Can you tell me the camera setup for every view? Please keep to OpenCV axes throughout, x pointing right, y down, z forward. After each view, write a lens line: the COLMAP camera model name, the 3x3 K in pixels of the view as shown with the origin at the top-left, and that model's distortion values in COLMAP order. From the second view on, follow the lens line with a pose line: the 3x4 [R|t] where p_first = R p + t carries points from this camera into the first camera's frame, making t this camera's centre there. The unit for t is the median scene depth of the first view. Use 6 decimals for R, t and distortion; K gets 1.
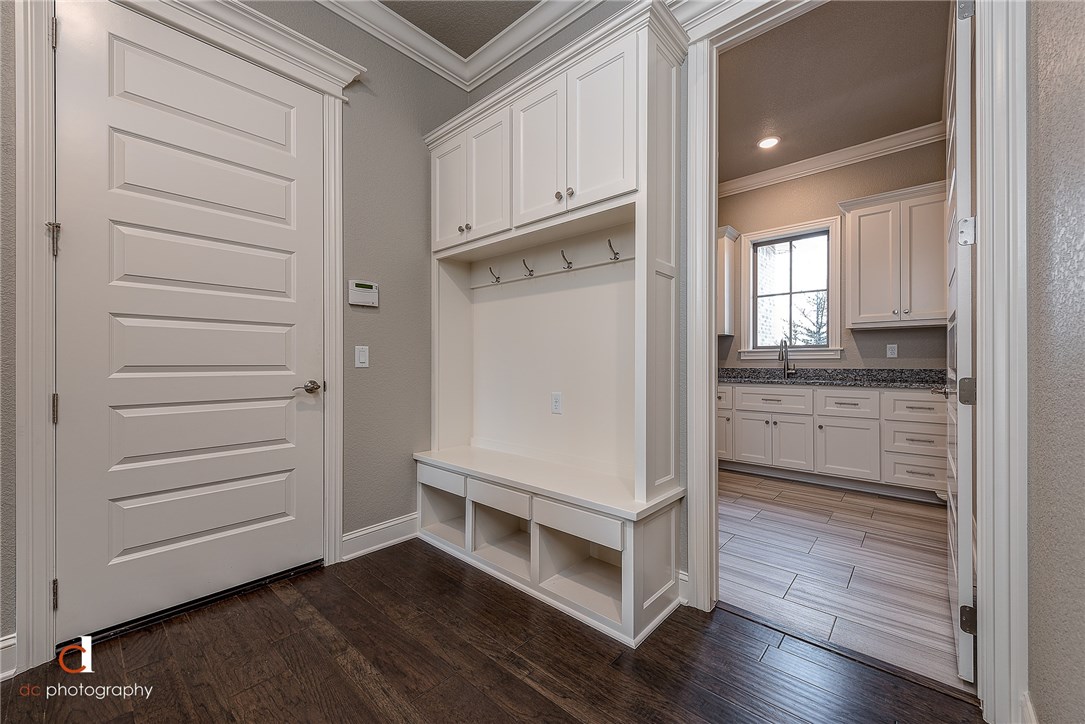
lens RADIAL K [[422.3, 0, 542.1], [0, 422.3, 364.9], [0, 0, 1]] dist [0.011493, 0.000091]
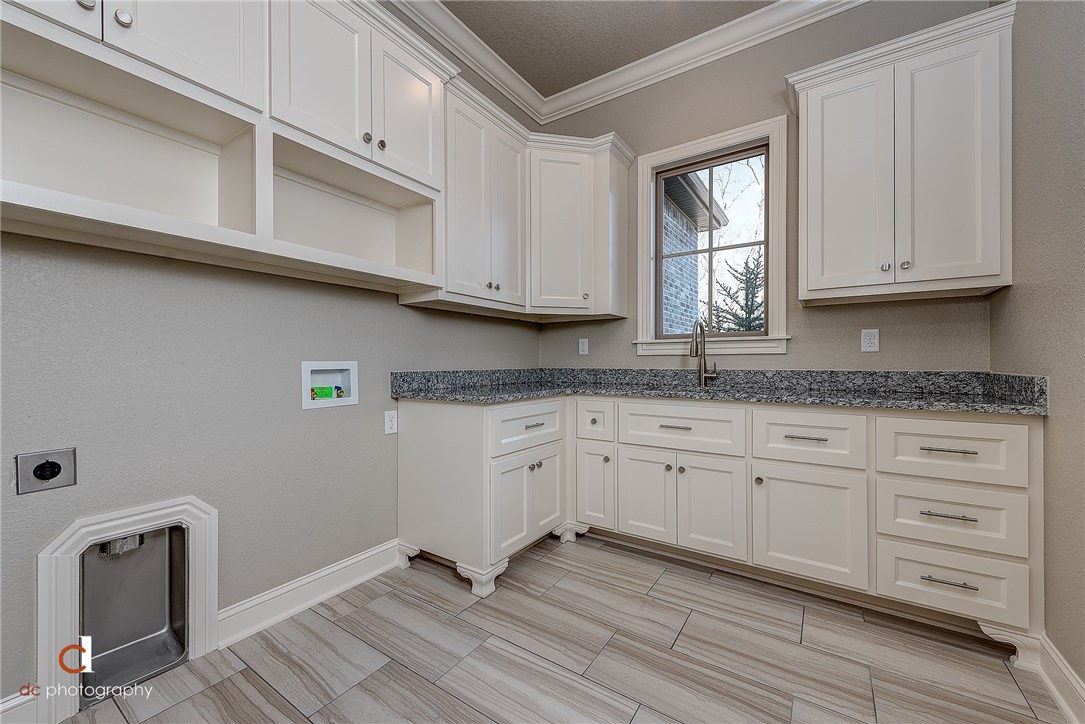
lens RADIAL K [[422.3, 0, 543.4], [0, 422.3, 362.3], [0, 0, 1]] dist [0.011493, 0.000091]
pose [[0.990116, 0.003733, 0.140203, 0.294470], [-0.003367, 0.999990, -0.002852, 0.000327], [-0.140212, 0.002352, 0.990119, 0.480857]]
